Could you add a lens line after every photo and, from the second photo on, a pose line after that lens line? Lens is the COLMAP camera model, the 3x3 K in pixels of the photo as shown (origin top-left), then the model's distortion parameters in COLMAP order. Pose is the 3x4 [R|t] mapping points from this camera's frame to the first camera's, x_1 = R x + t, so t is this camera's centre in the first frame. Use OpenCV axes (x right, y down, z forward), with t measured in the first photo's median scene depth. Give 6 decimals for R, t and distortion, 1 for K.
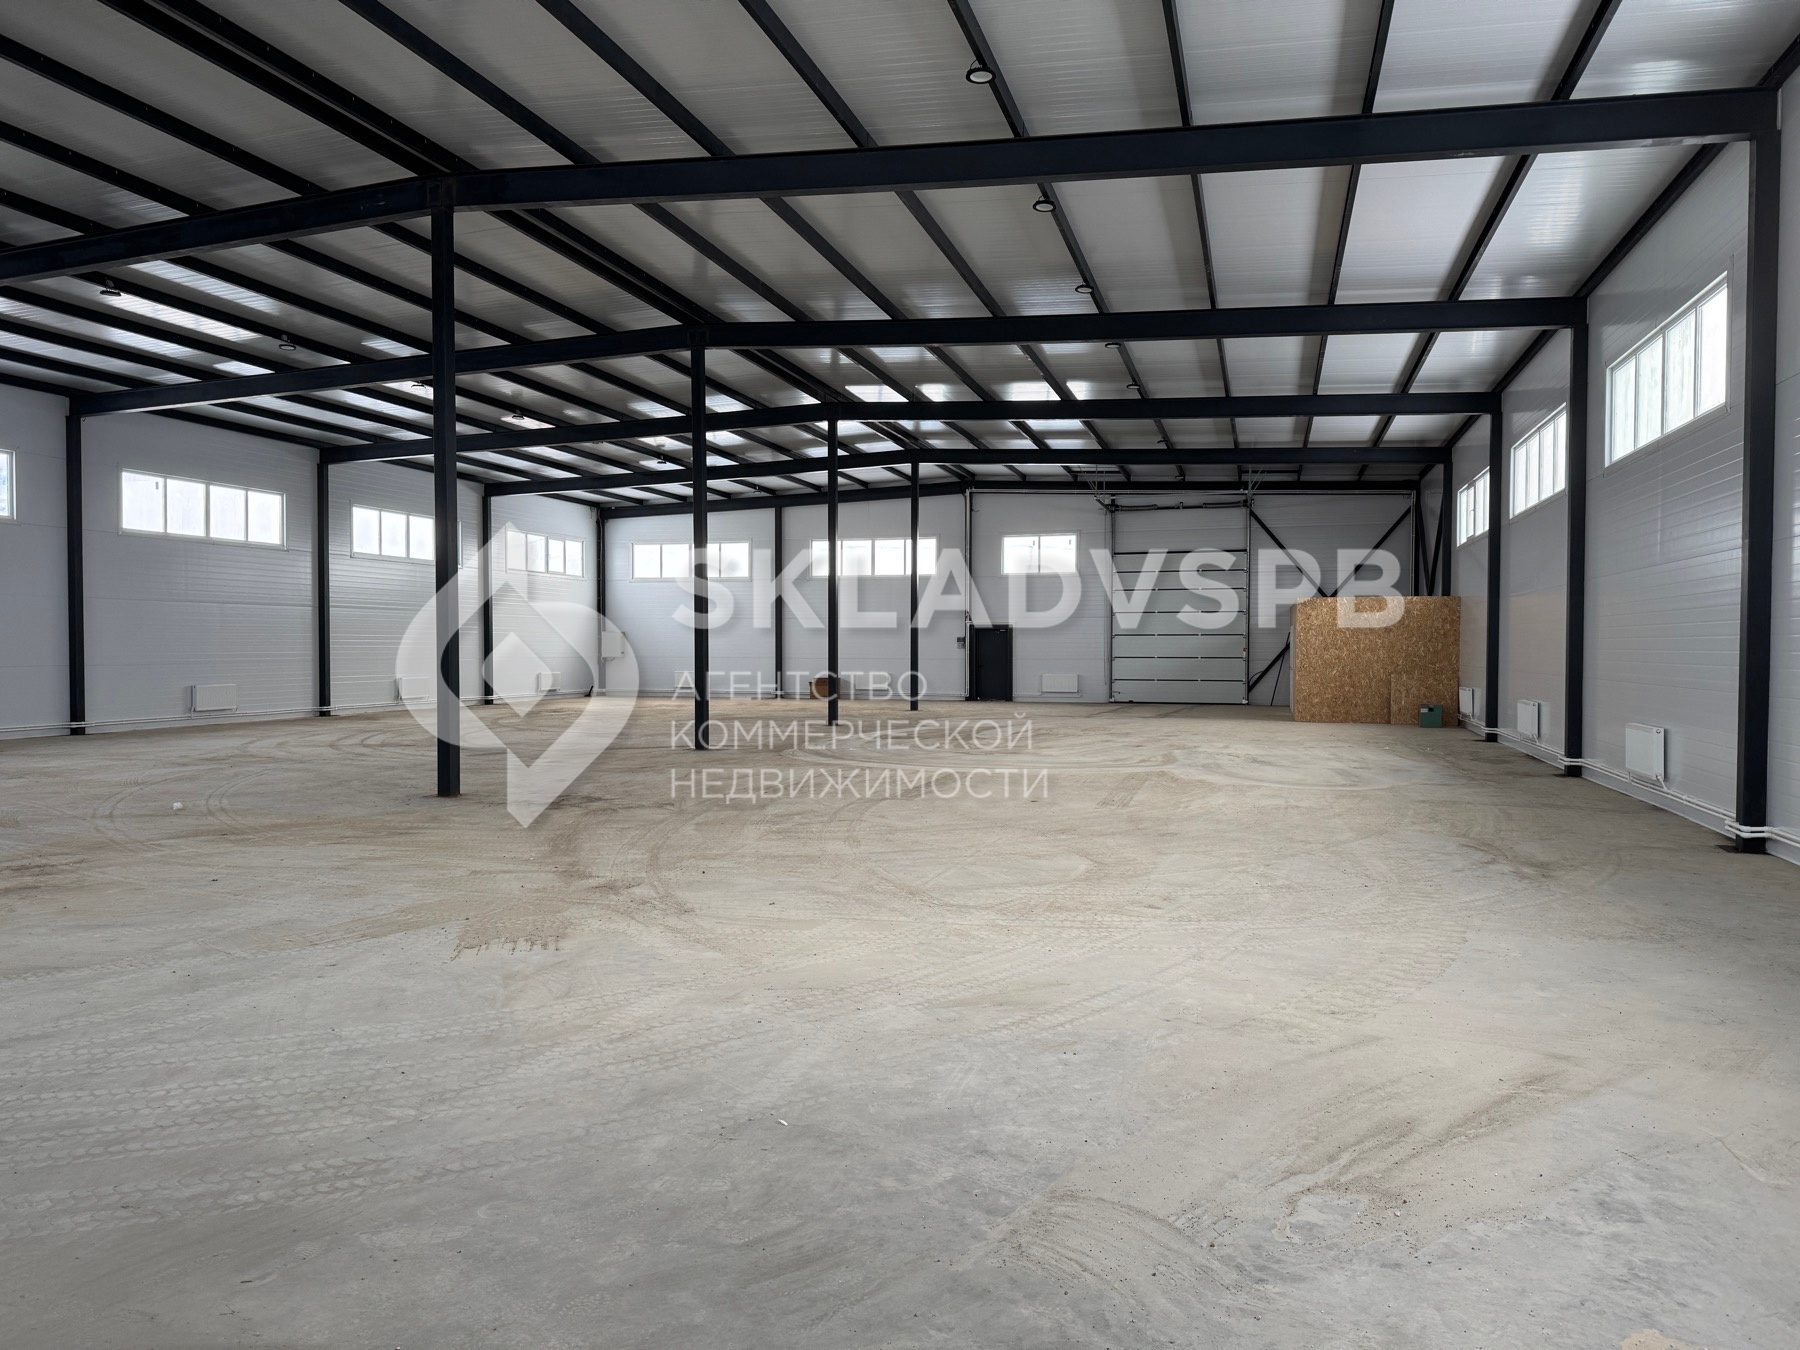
lens RADIAL K [[1359.3, 0, 885.7], [0, 1359.3, 672.0], [0, 0, 1]] dist [0.086885, -0.036845]
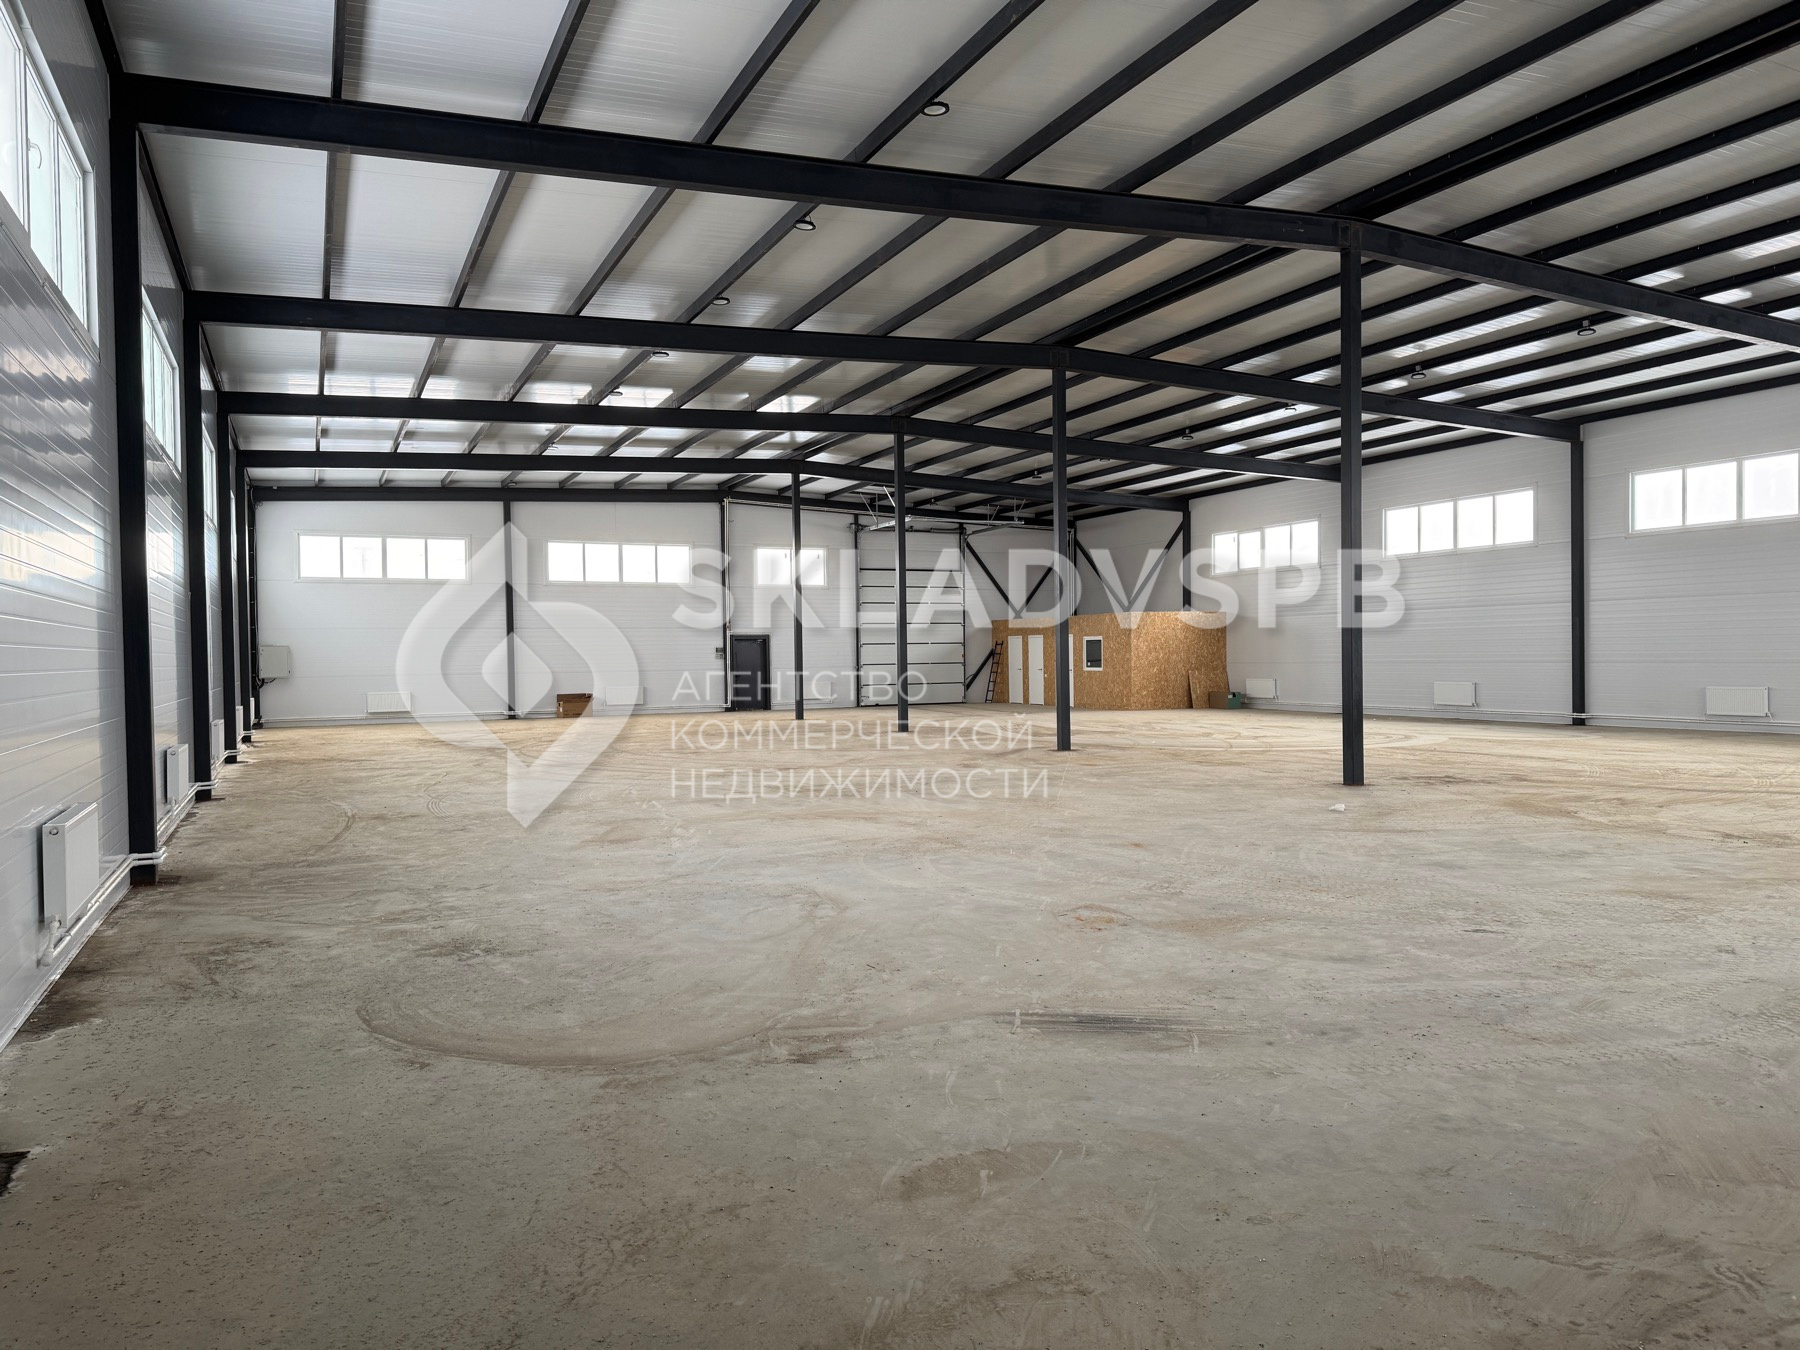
lens RADIAL K [[1359.3, 0, 936.7], [0, 1359.3, 648.9], [0, 0, 1]] dist [0.086885, -0.036845]
pose [[0.732016, -0.008305, 0.681237, -0.586568], [0.026692, 0.999508, -0.016497, -0.003571], [-0.680764, 0.030260, 0.731877, 0.192032]]
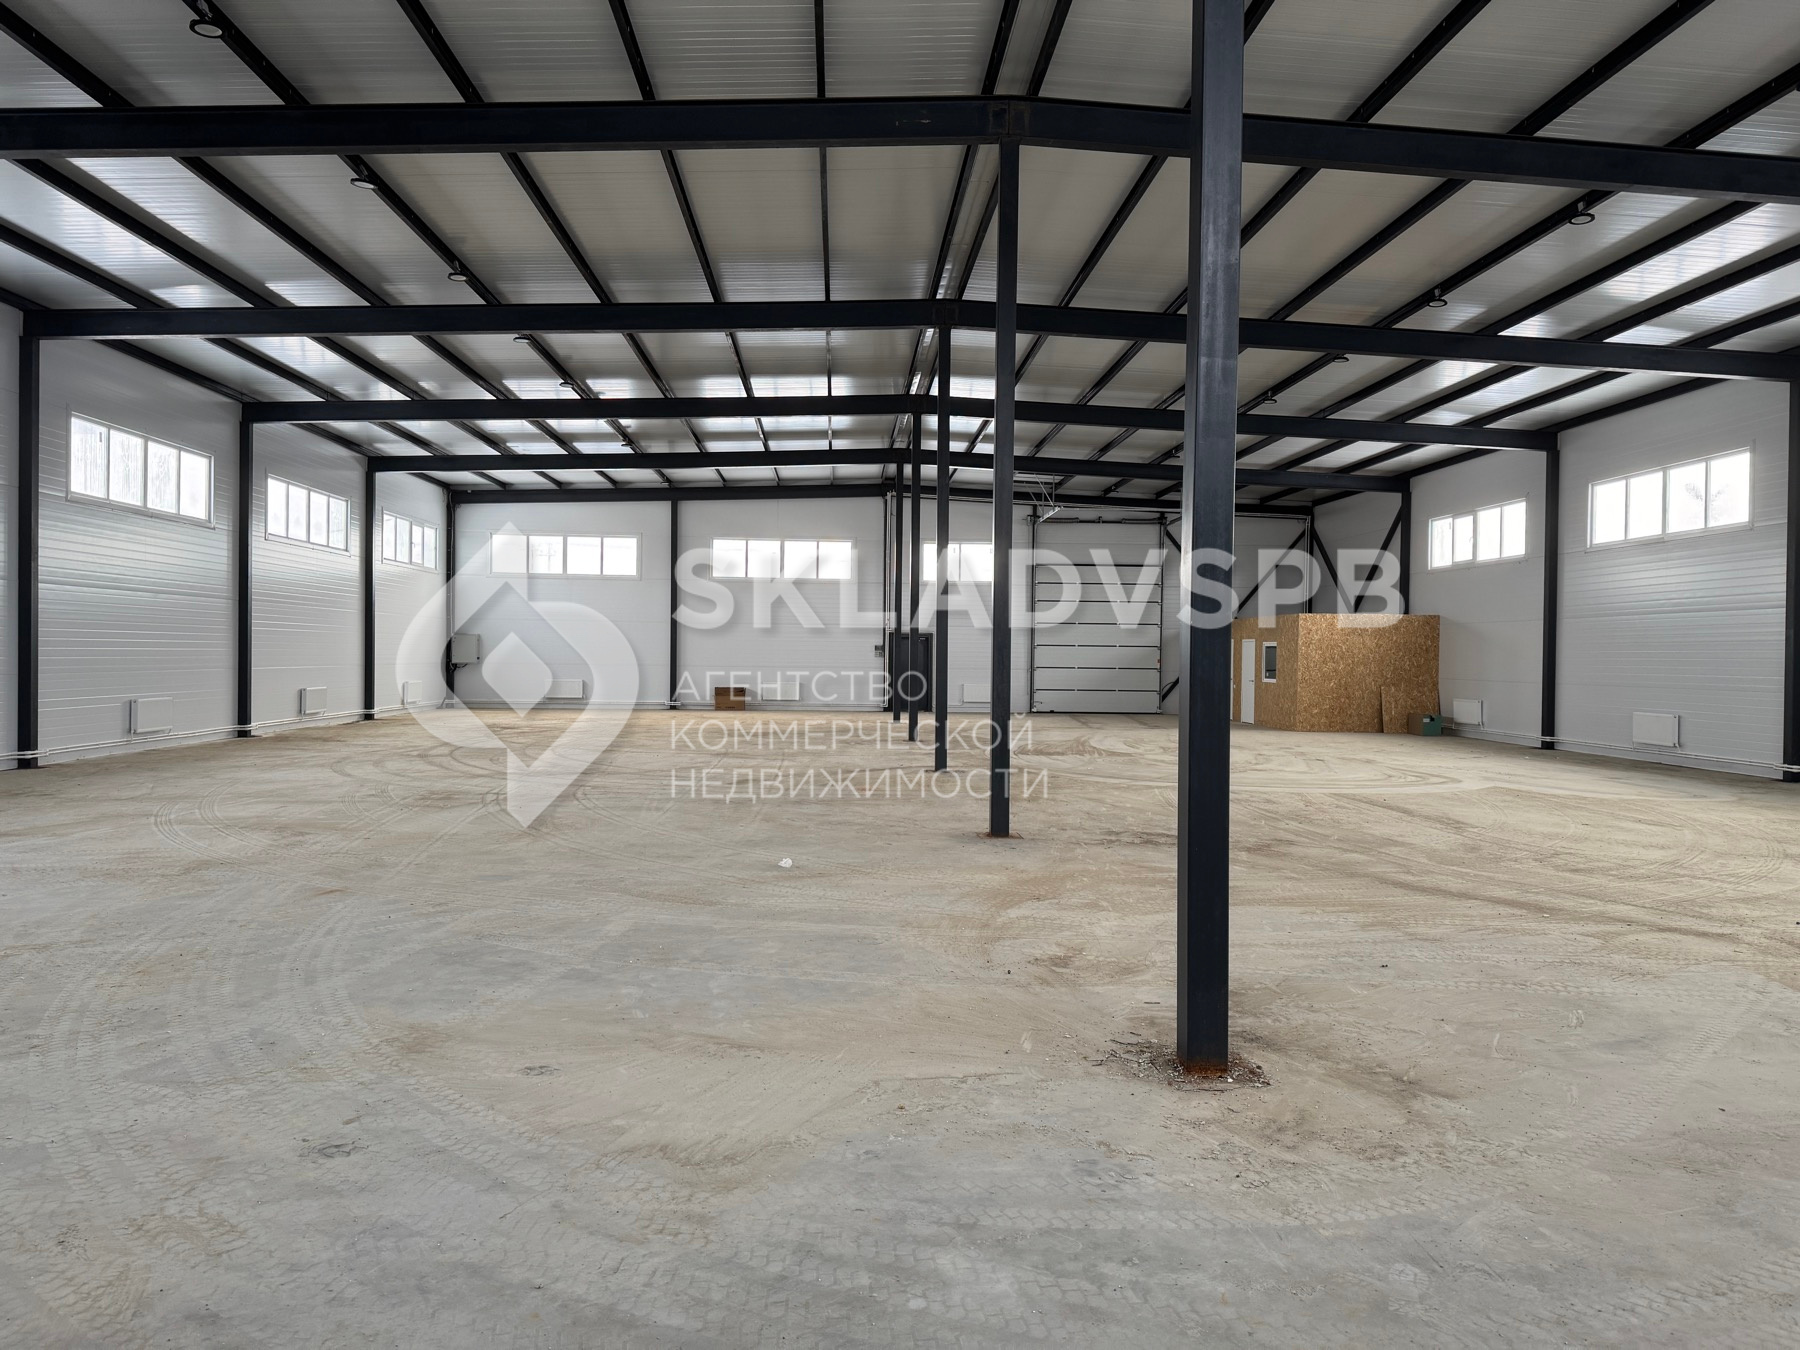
lens RADIAL K [[1359.3, 0, 909.3], [0, 1359.3, 649.8], [0, 0, 1]] dist [0.086885, -0.036845]
pose [[0.940039, 0.010055, 0.340917, -0.292205], [-0.003087, 0.999775, -0.020973, -0.002866], [-0.341052, 0.018663, 0.939859, 0.108221]]
